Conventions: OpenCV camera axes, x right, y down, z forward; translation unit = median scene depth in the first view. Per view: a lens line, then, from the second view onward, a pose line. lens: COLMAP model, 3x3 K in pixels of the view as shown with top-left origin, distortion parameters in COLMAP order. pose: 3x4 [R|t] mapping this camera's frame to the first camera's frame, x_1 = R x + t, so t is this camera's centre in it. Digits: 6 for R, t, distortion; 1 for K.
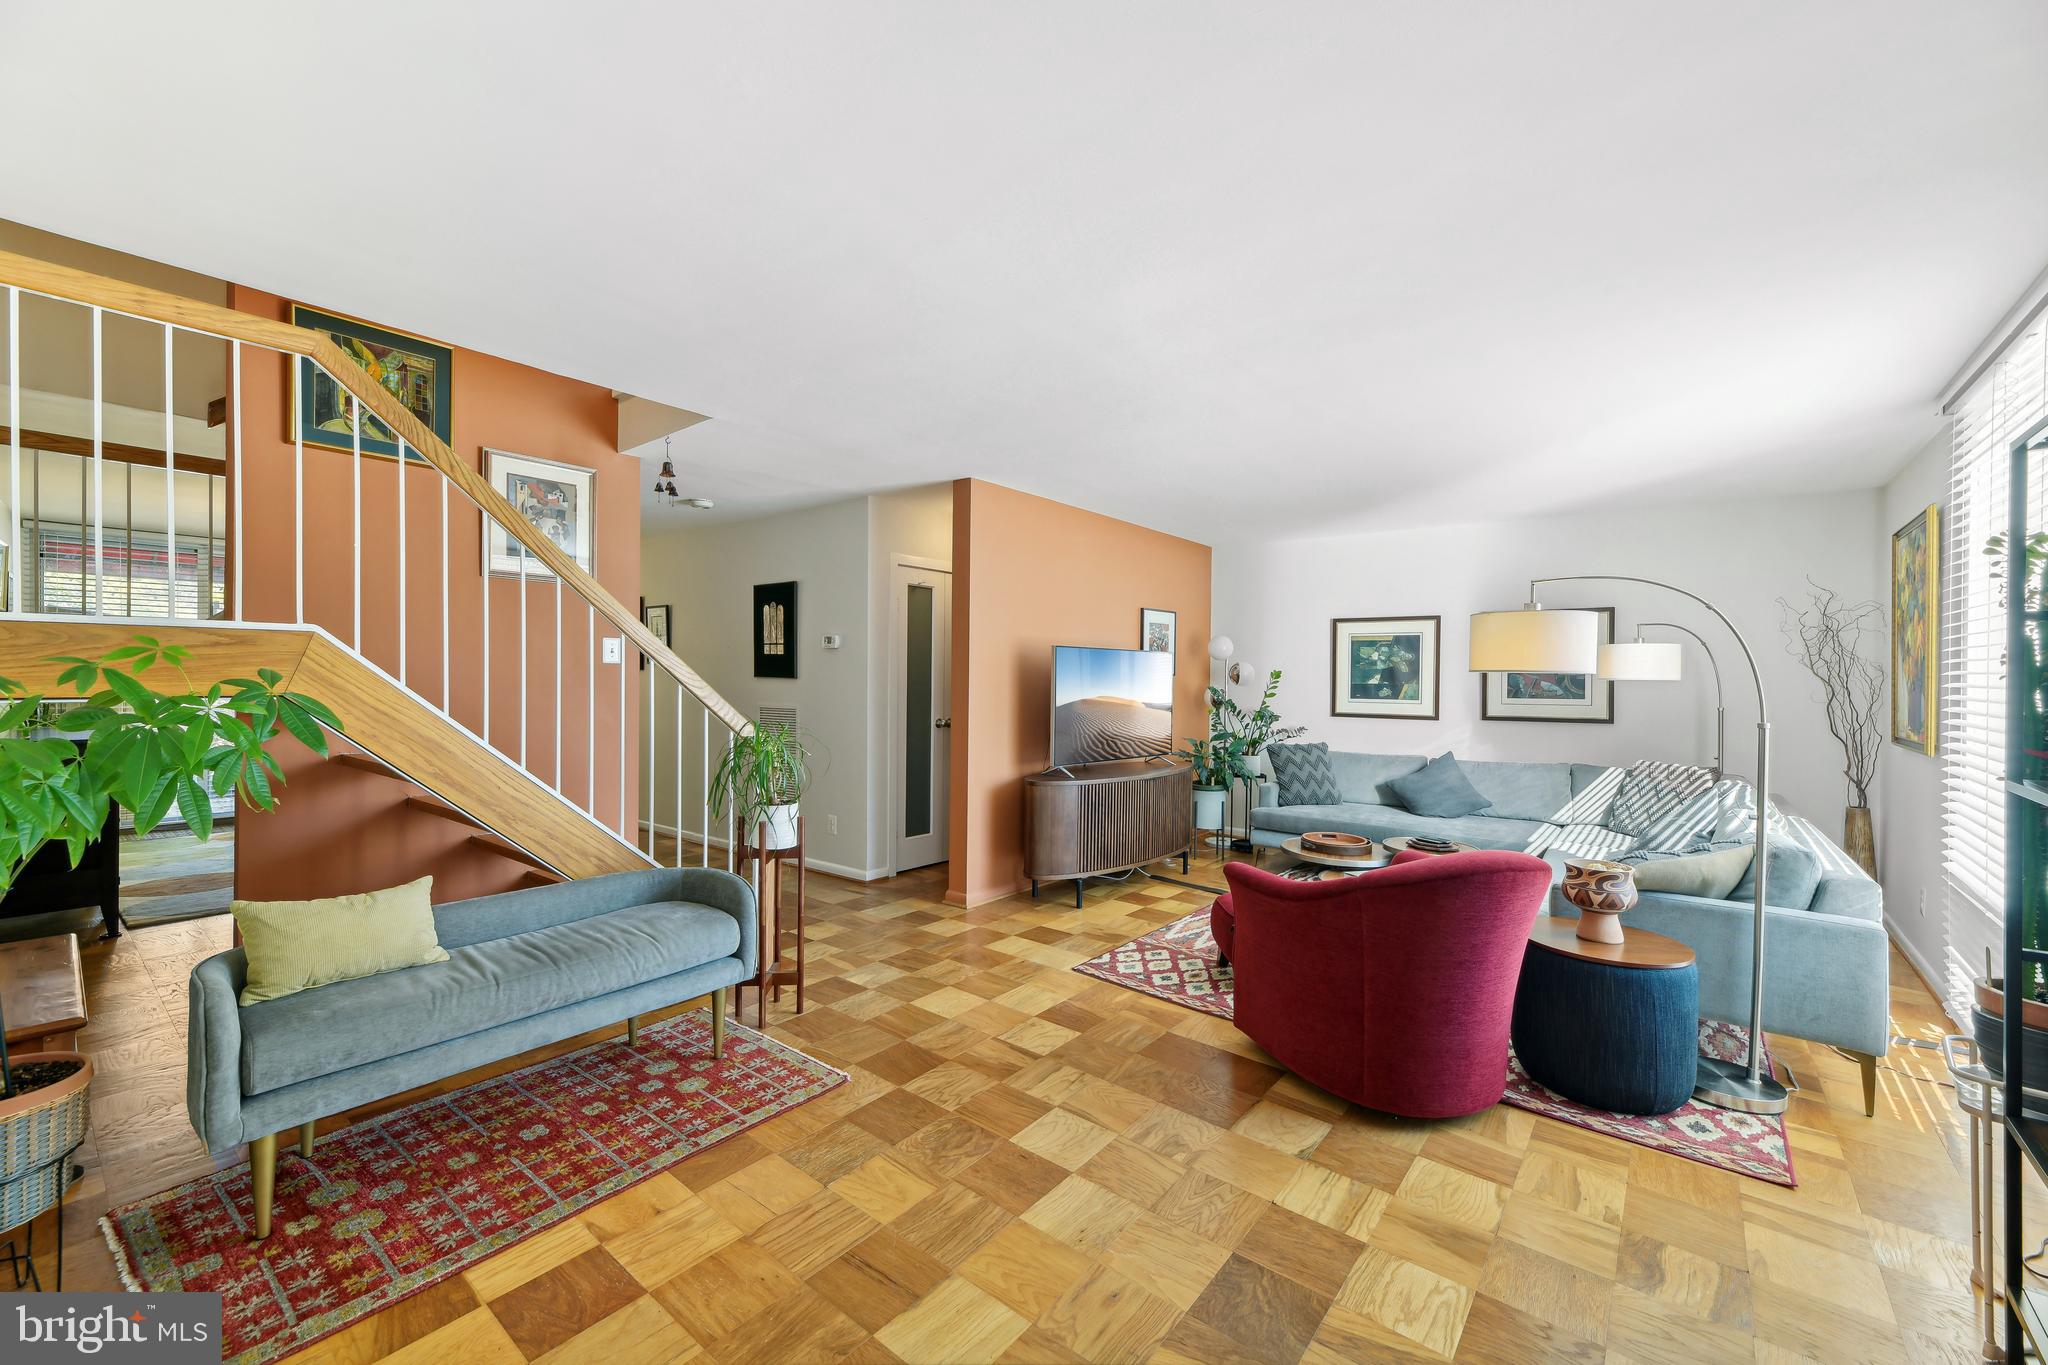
lens RADIAL K [[798.1, 0, 1024.0], [0, 798.1, 682.5], [0, 0, 1]] dist [0.012740, 0.000014]
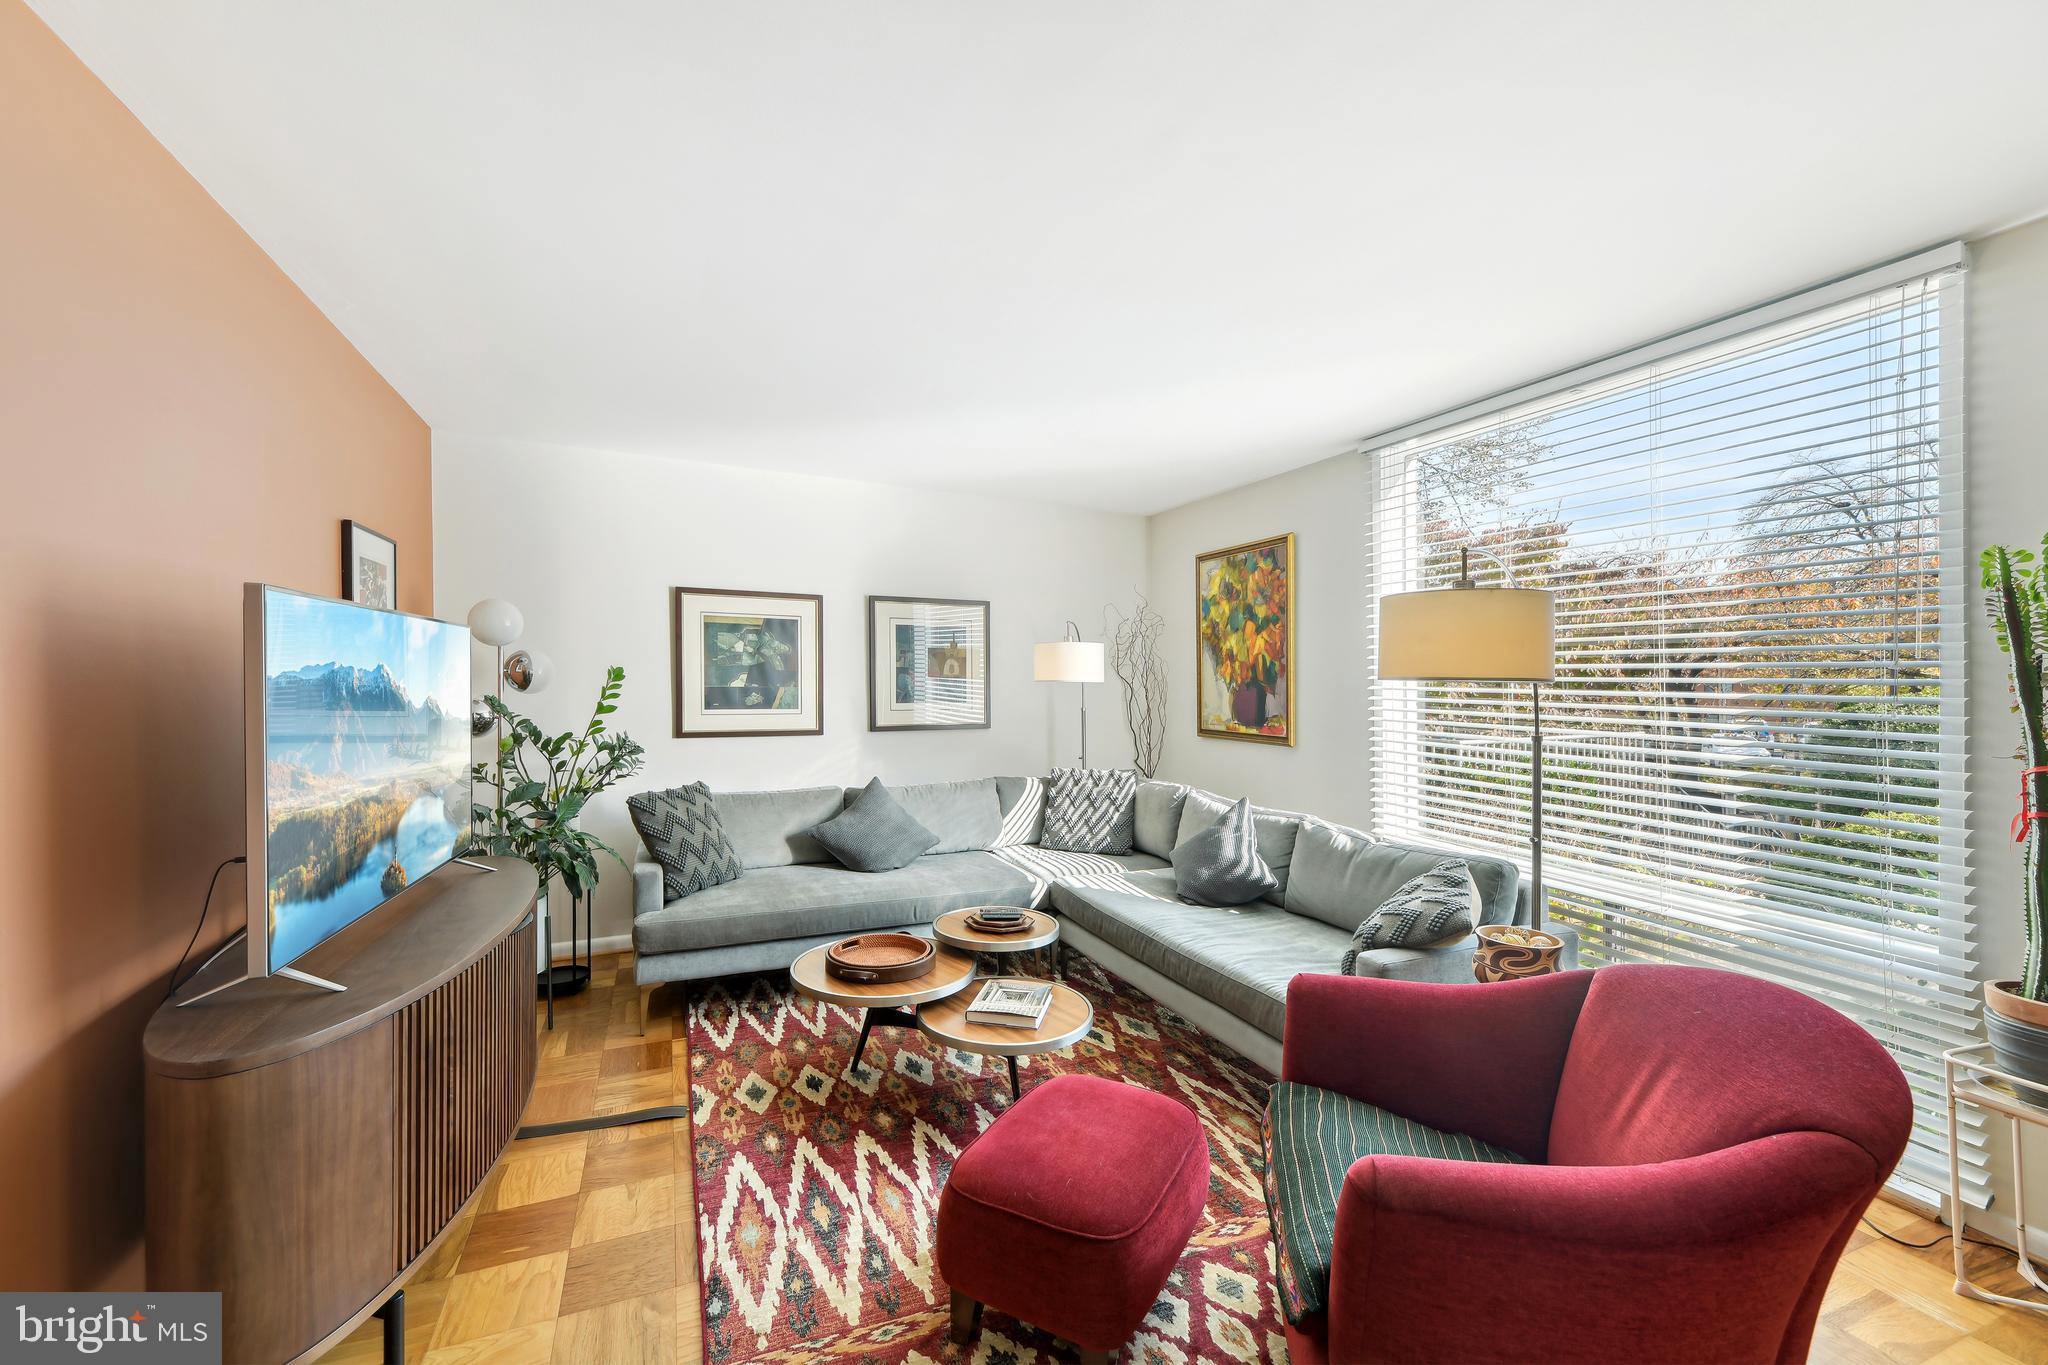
lens RADIAL K [[848.9, 0, 1024.0], [0, 848.9, 682.5], [0, 0, 1]] dist [0.016183, 0.000014]
pose [[0.471688, -0.008018, 0.881729, -0.094488], [0.001076, 0.999963, 0.008517, -0.008419], [-0.881765, -0.003069, 0.471679, 0.456424]]
